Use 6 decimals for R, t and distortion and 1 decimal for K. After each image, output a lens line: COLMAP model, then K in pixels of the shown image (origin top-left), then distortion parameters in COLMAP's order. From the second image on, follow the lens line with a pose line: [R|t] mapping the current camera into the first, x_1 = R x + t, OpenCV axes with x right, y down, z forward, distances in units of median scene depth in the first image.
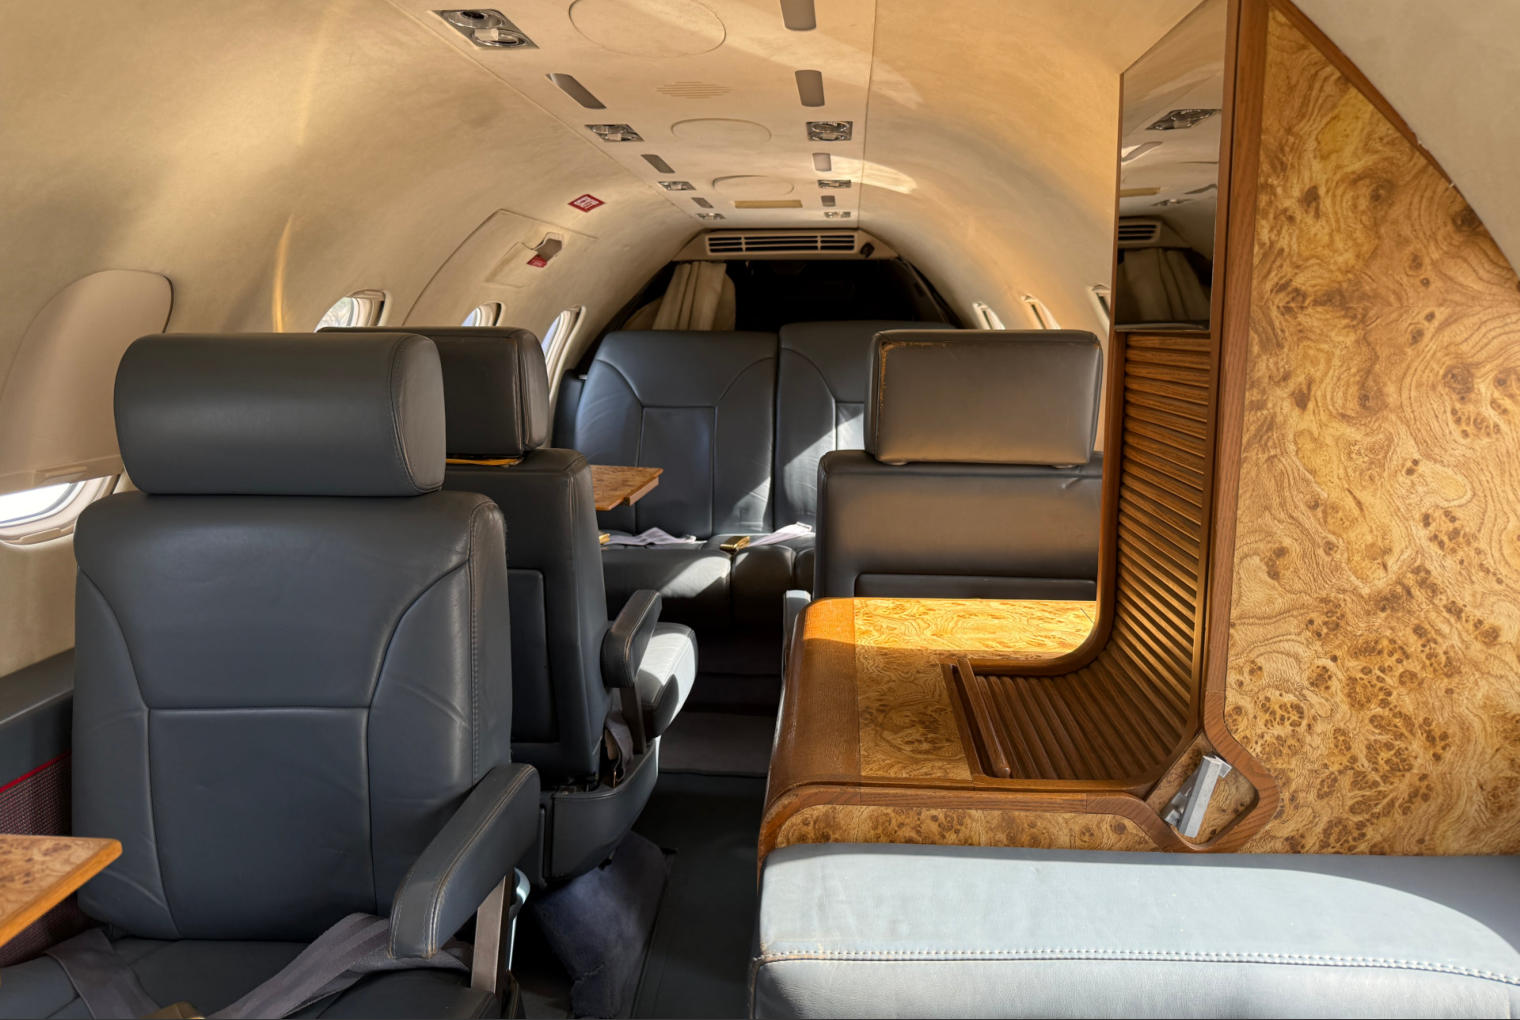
lens RADIAL K [[1075.0, 0, 759.4], [0, 1075.0, 507.8], [0, 0, 1]] dist [0.003279, 0.000114]
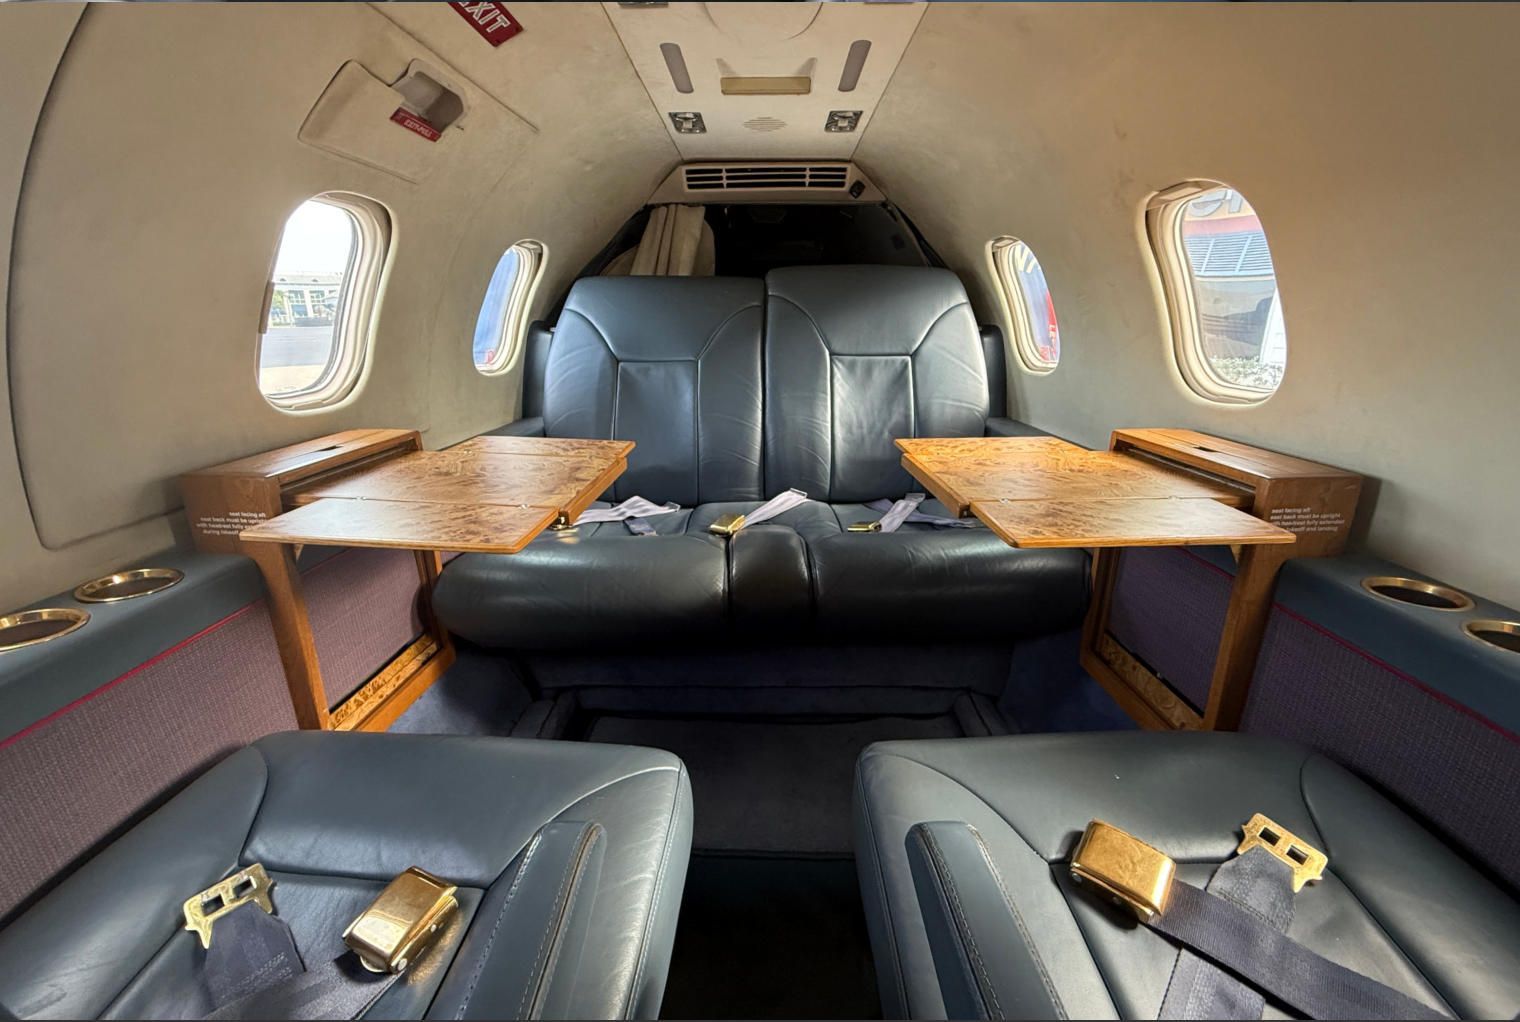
lens RADIAL K [[587.9, 0, 771.2], [0, 587.9, 481.9], [0, 0, 1]] dist [0.000832, 0.000431]
pose [[0.995969, -0.023962, 0.086443, -0.024409], [0.014354, 0.993817, 0.110100, -0.044532], [-0.088547, -0.108415, 0.990154, 0.475091]]
